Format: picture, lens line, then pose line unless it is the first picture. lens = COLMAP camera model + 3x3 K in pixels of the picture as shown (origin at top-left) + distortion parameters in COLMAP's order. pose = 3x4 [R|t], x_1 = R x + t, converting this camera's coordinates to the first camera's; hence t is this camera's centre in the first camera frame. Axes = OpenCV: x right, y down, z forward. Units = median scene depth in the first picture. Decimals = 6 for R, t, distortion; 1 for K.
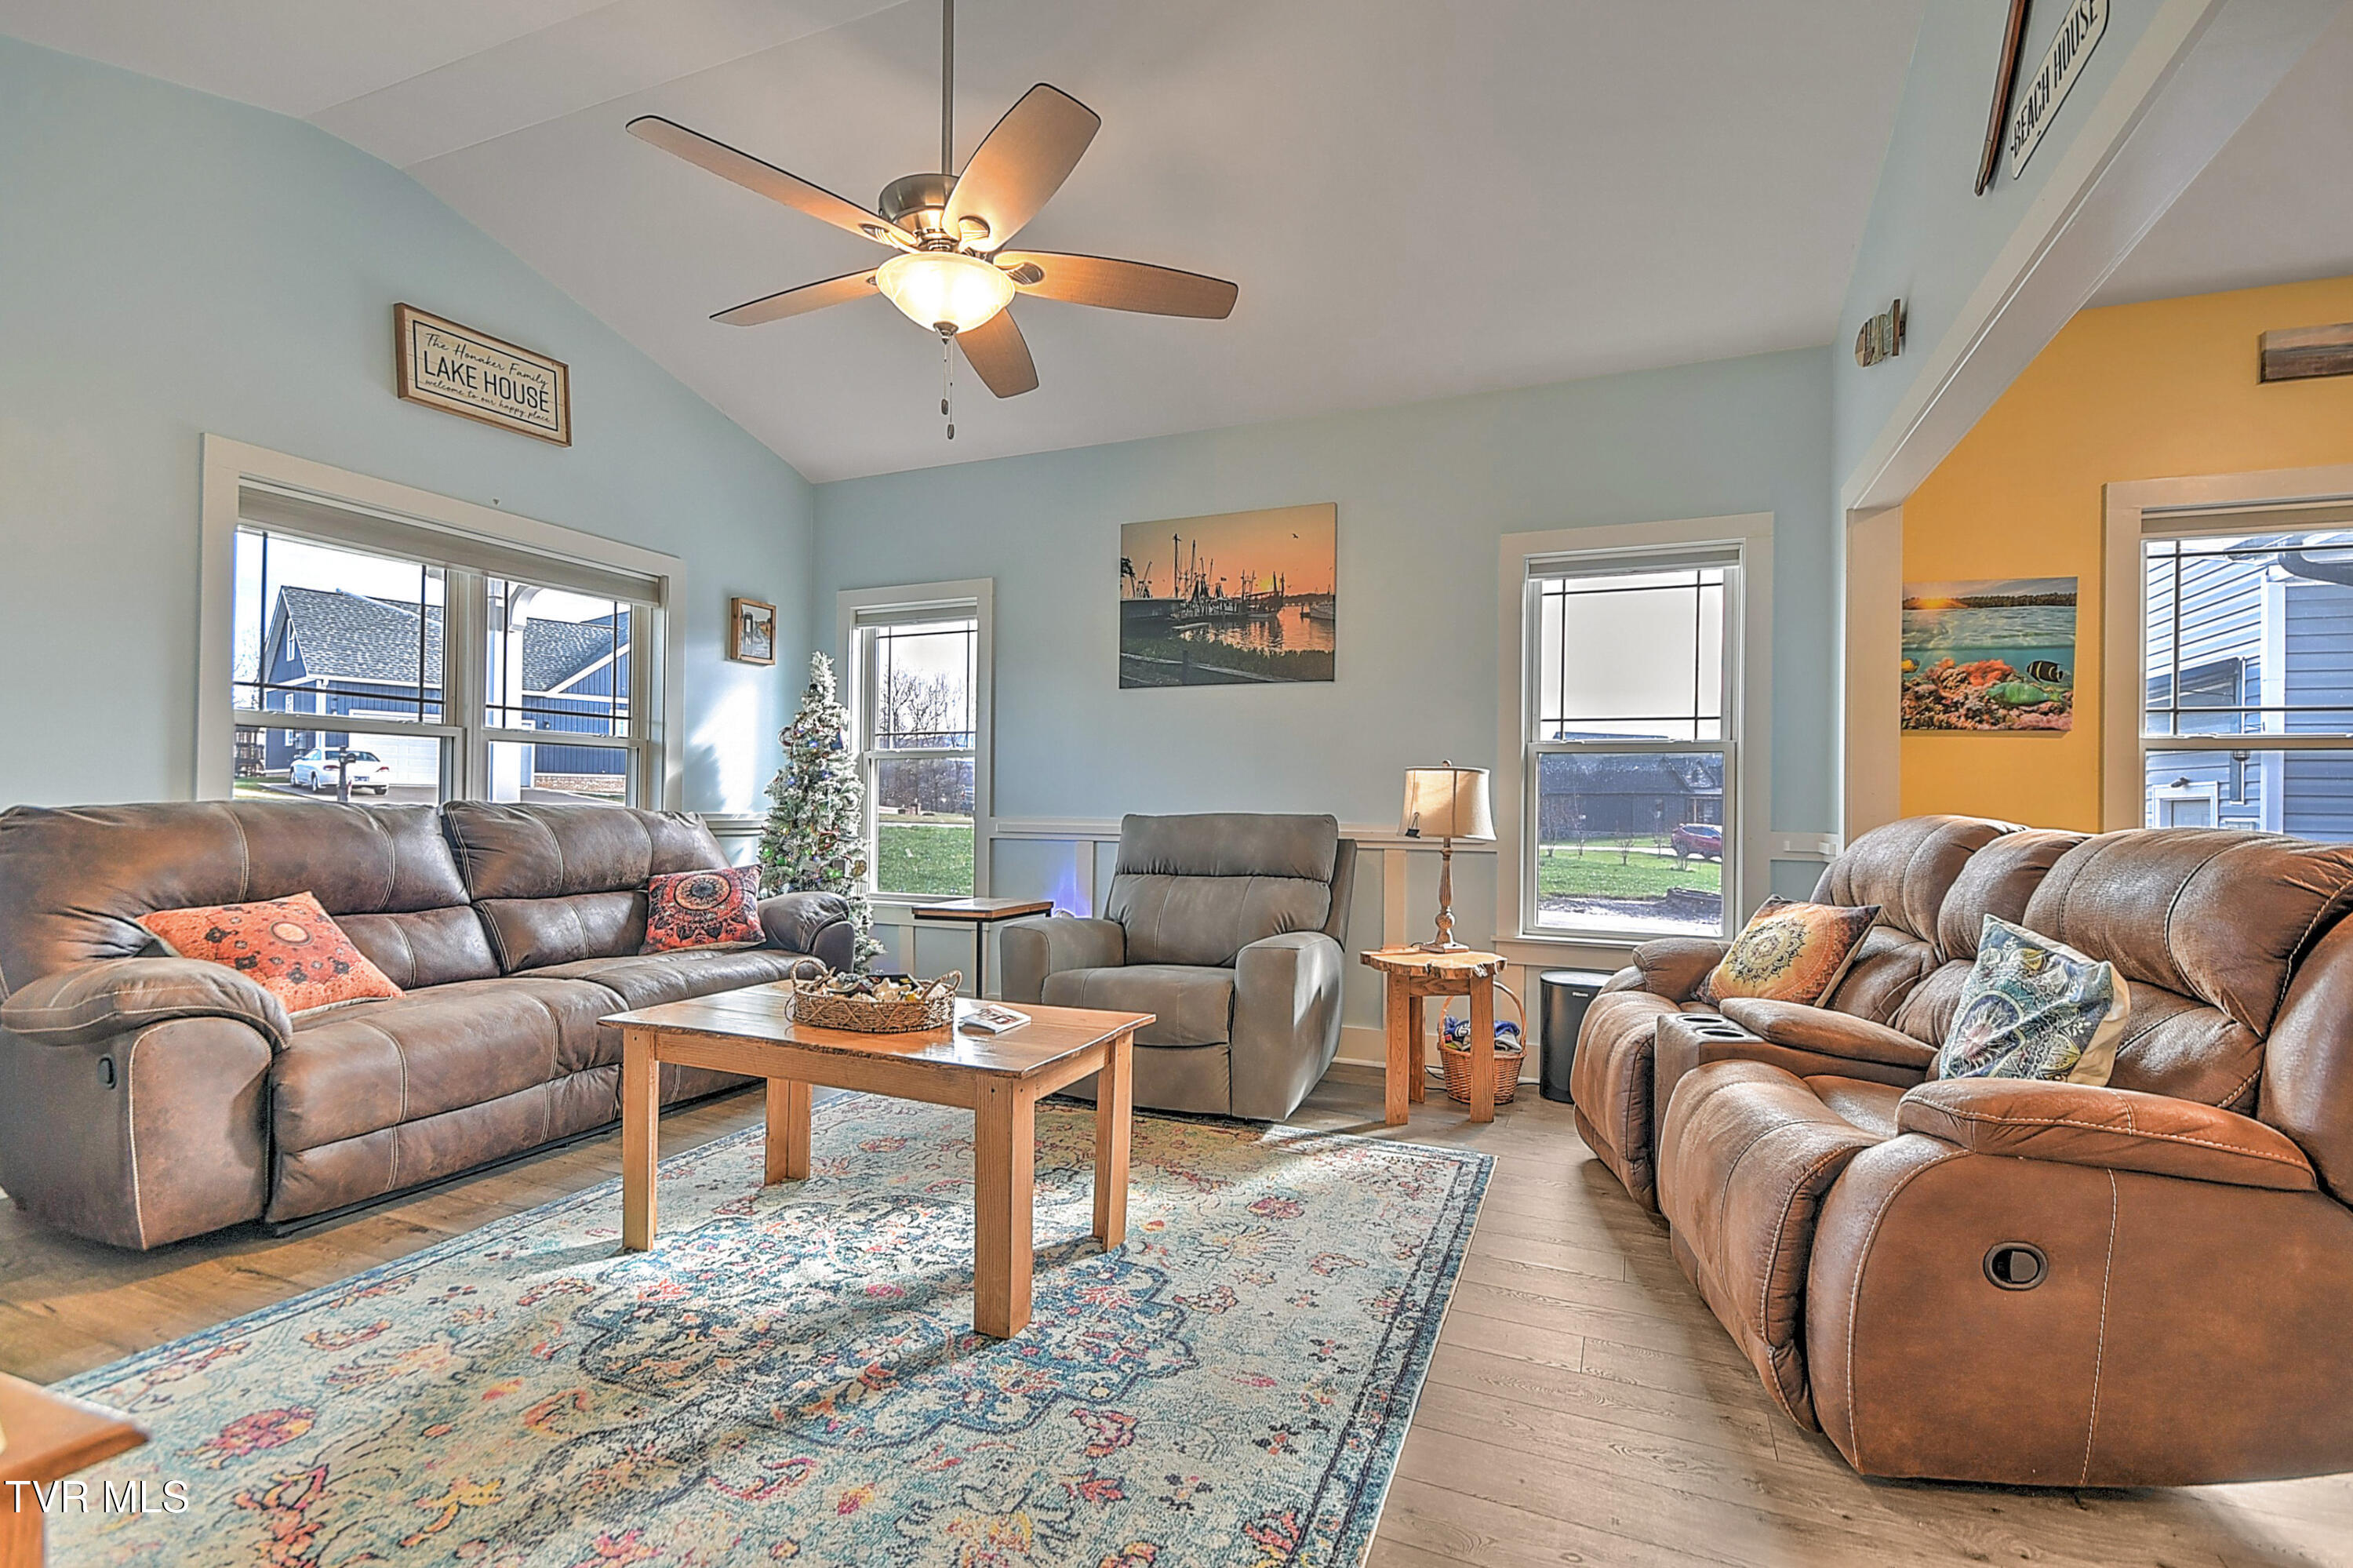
lens RADIAL K [[1075.0, 0, 1178.5], [0, 1075.0, 793.1], [0, 0, 1]] dist [0.013324, -0.001021]
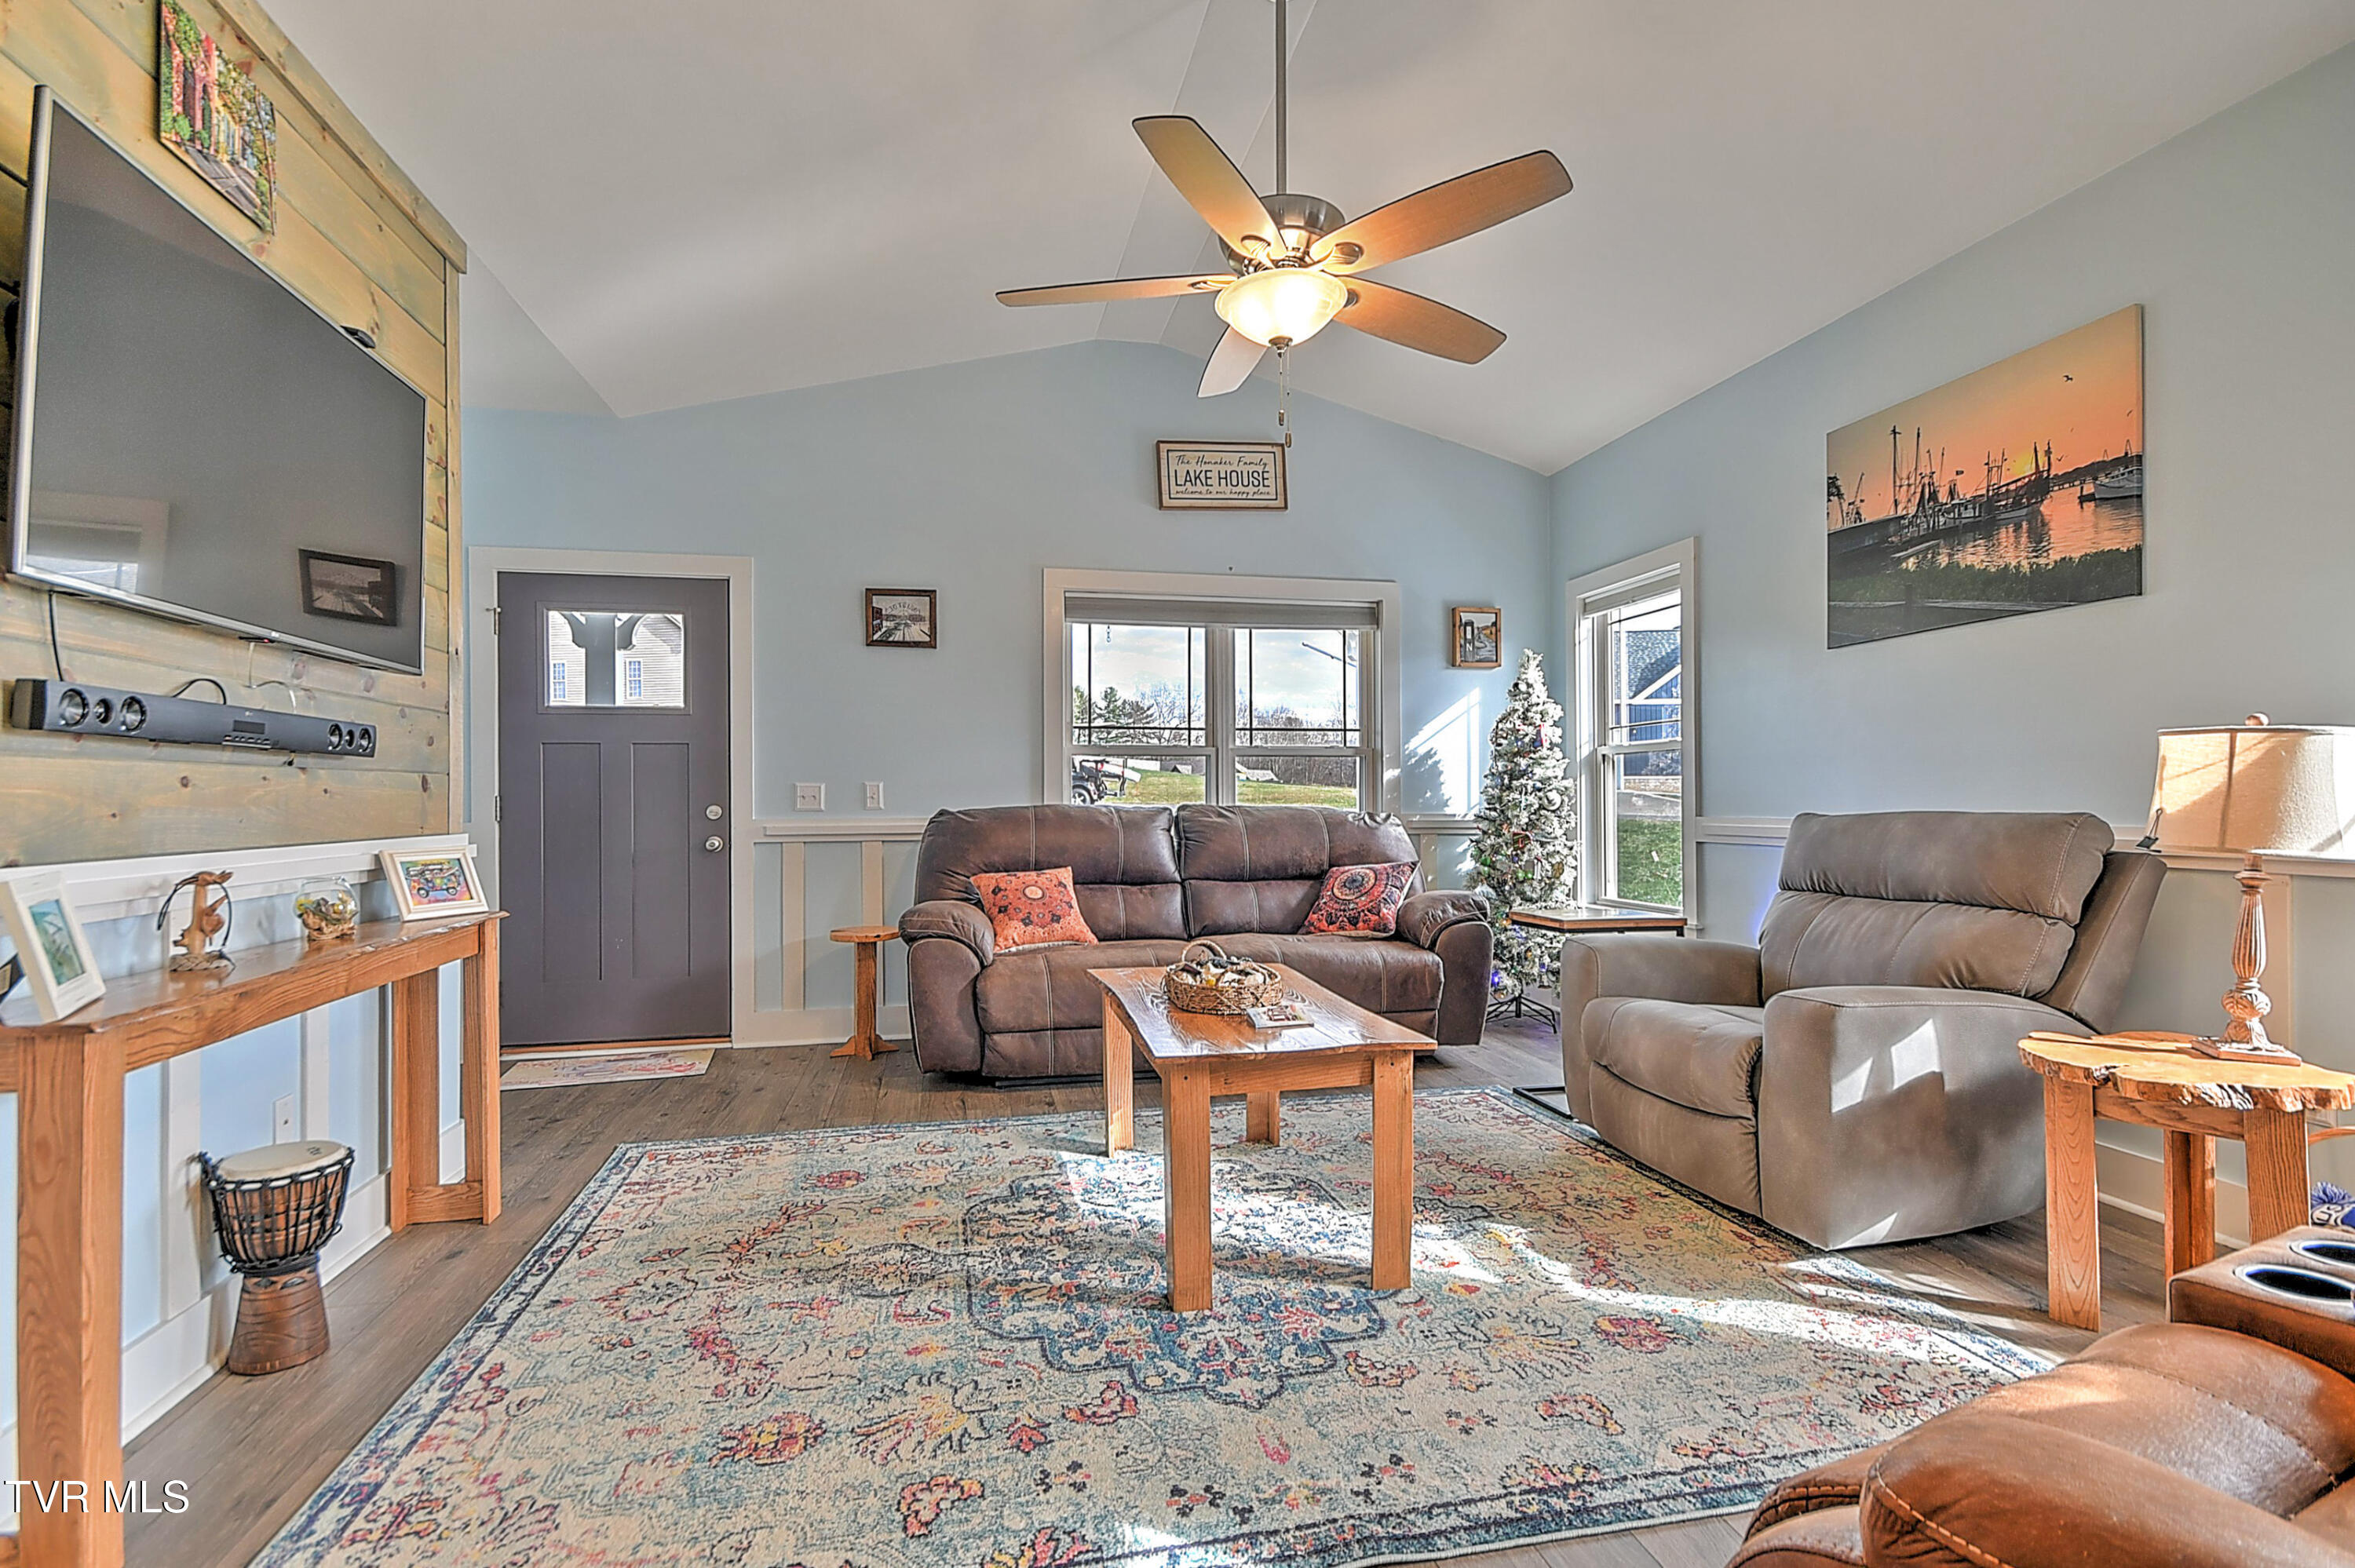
lens RADIAL K [[1091.9, 0, 1173.7], [0, 1091.9, 792.7], [0, 0, 1]] dist [0.015004, -0.000177]
pose [[0.567650, -0.017940, -0.823075, 0.576921], [0.016705, 0.999808, -0.010271, 0.009235], [0.823101, -0.007919, 0.567840, 0.314748]]
